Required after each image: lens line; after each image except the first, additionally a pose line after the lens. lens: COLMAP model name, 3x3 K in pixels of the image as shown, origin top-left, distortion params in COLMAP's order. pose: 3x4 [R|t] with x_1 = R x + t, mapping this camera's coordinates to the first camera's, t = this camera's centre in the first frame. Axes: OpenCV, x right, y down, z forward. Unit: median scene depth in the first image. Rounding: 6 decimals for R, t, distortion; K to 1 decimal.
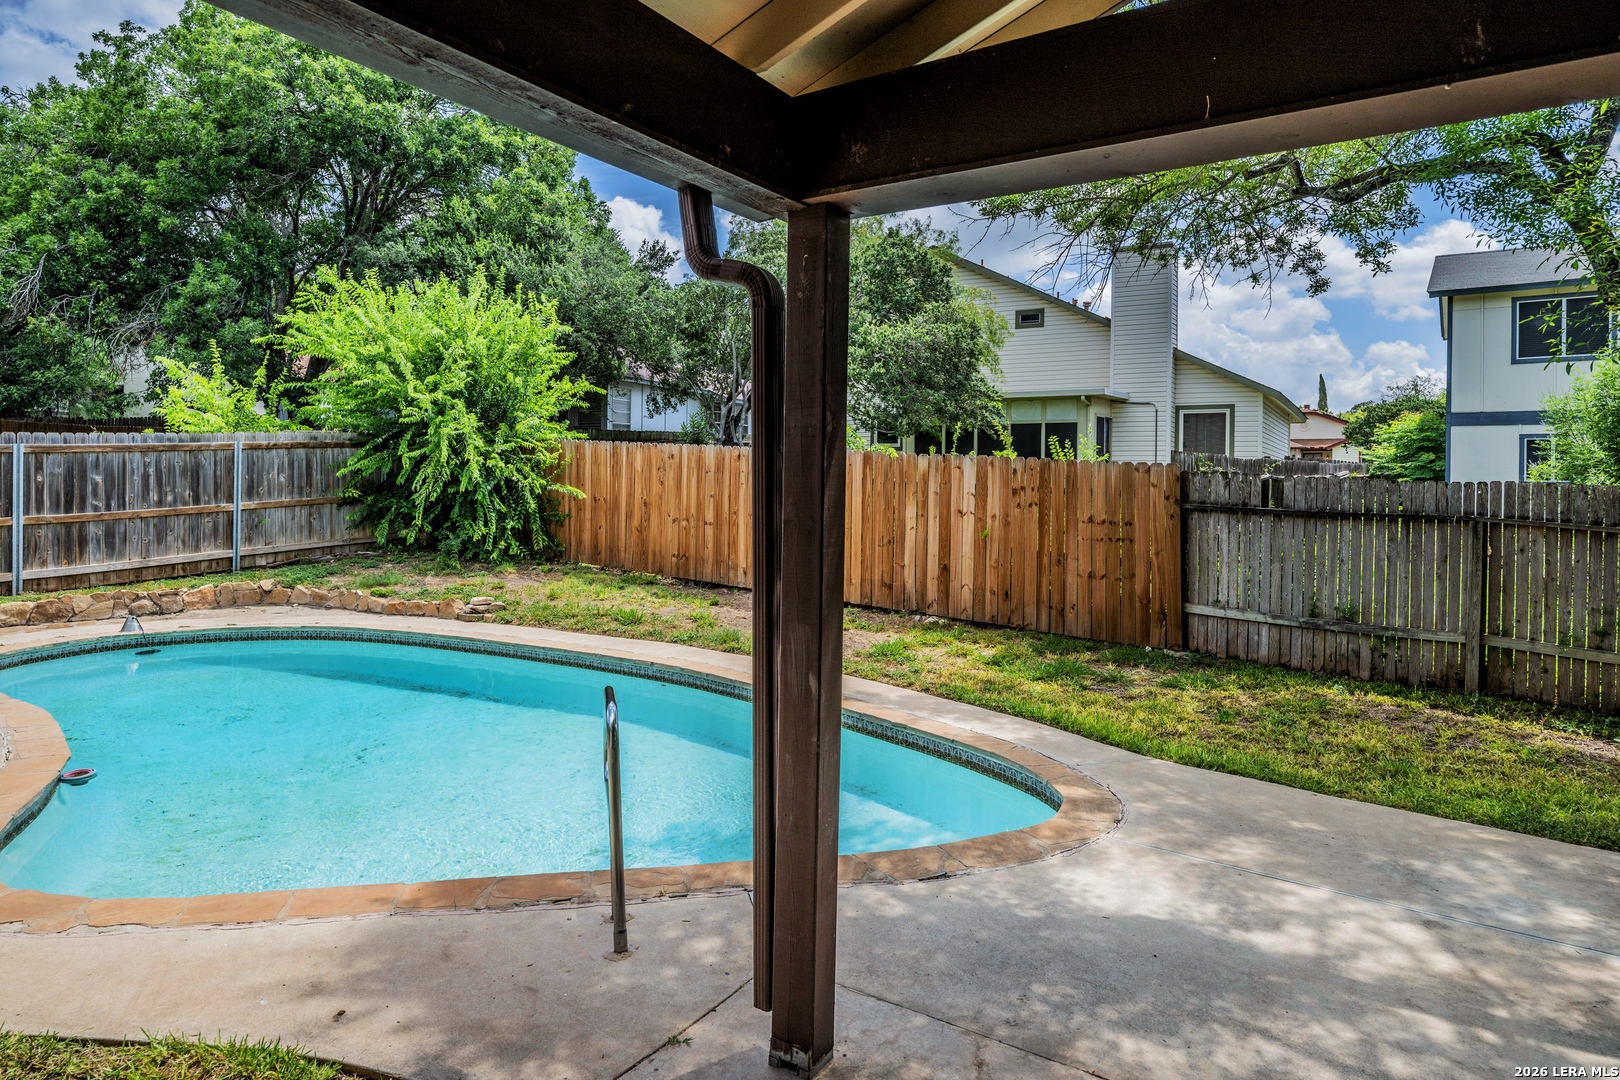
lens RADIAL K [[955.3, 0, 810.0], [0, 955.3, 487.8], [0, 0, 1]] dist [-0.000084, 0.000303]
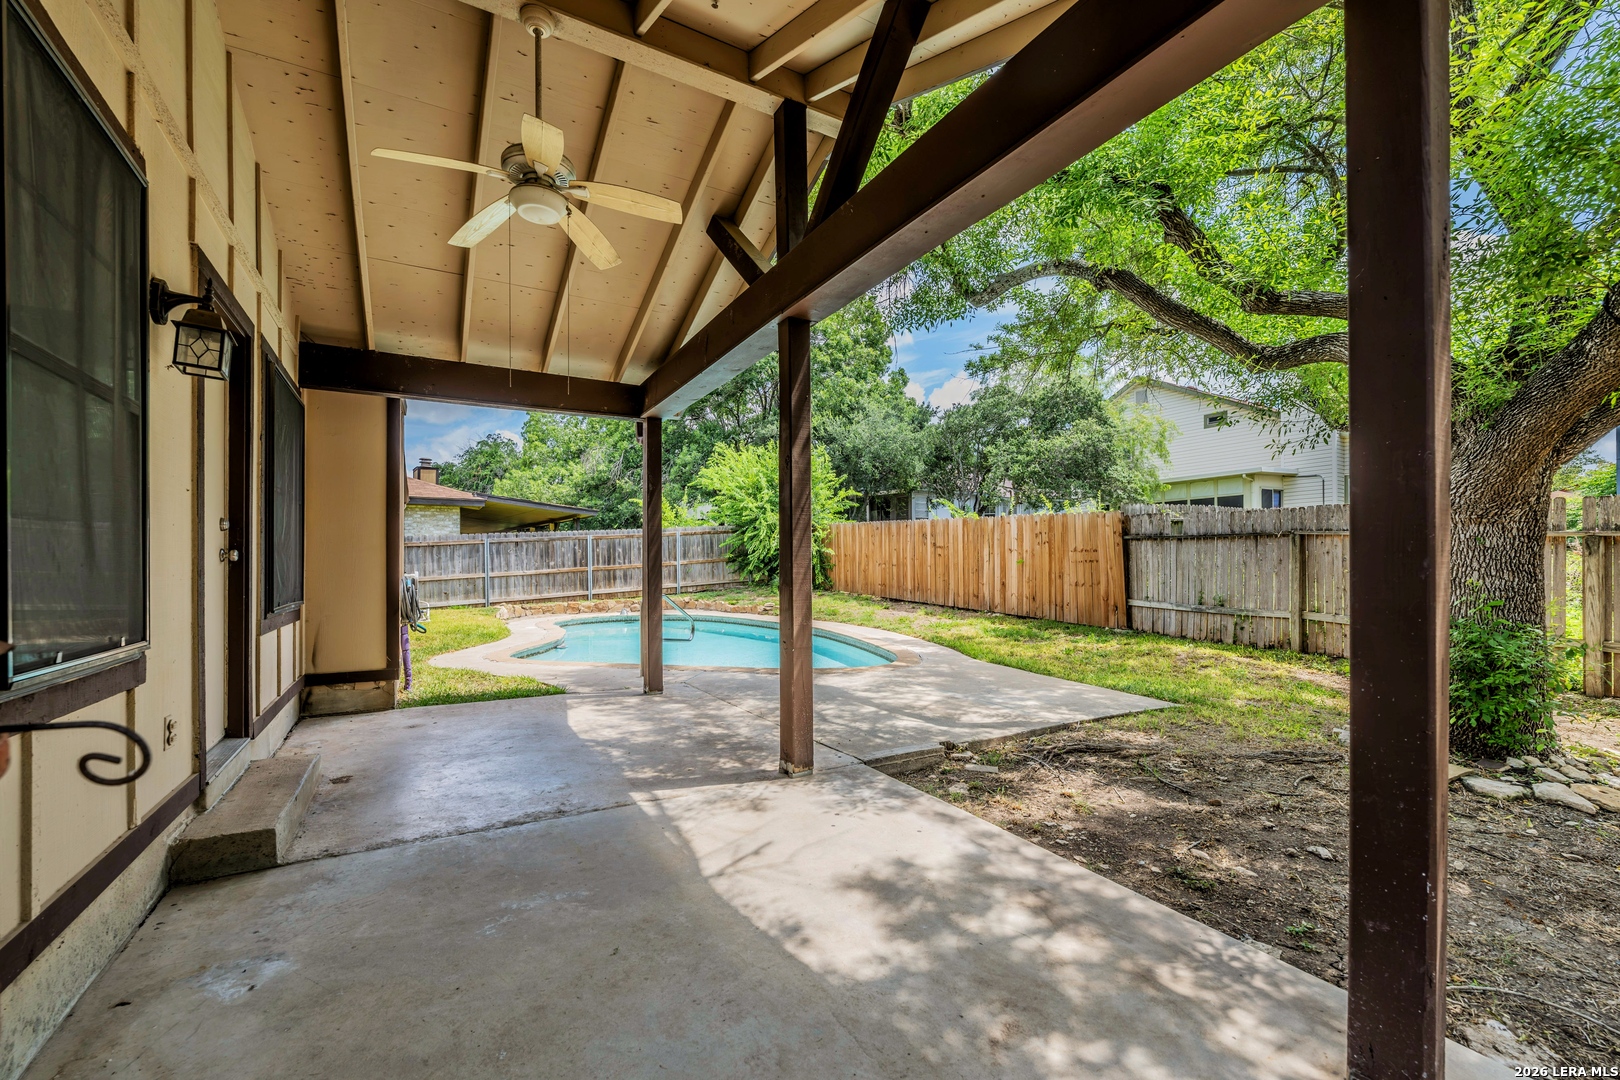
lens RADIAL K [[654.7, 0, 810.5], [0, 654.7, 567.3], [0, 0, 1]] dist [-0.001657, 0.000793]
pose [[0.889910, -0.024360, -0.455485, 0.336776], [0.023196, 0.999698, -0.008144, 0.052414], [0.455546, -0.003318, 0.890206, -0.153477]]
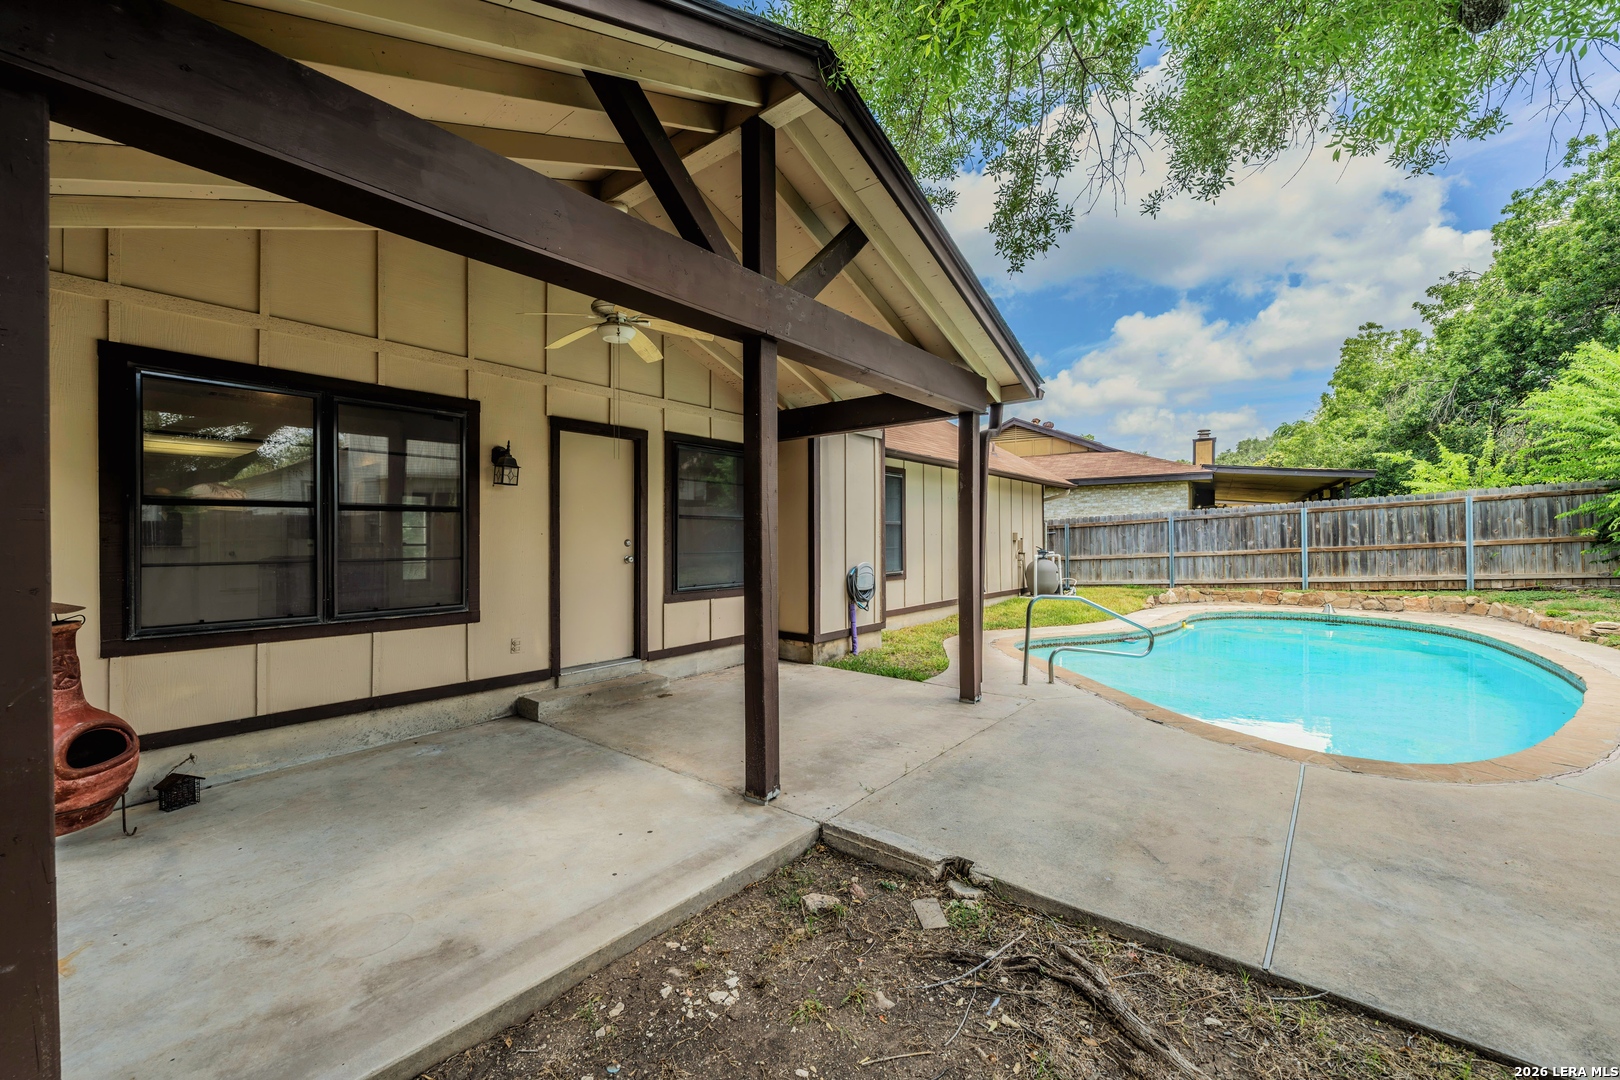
lens RADIAL K [[654.7, 0, 805.3], [0, 654.7, 533.1], [0, 0, 1]] dist [-0.001657, 0.000793]
pose [[-0.111573, -0.023985, -0.993467, 0.487046], [-0.001327, 0.999711, -0.023986, 0.031313], [0.993755, -0.001358, -0.111573, 0.168329]]
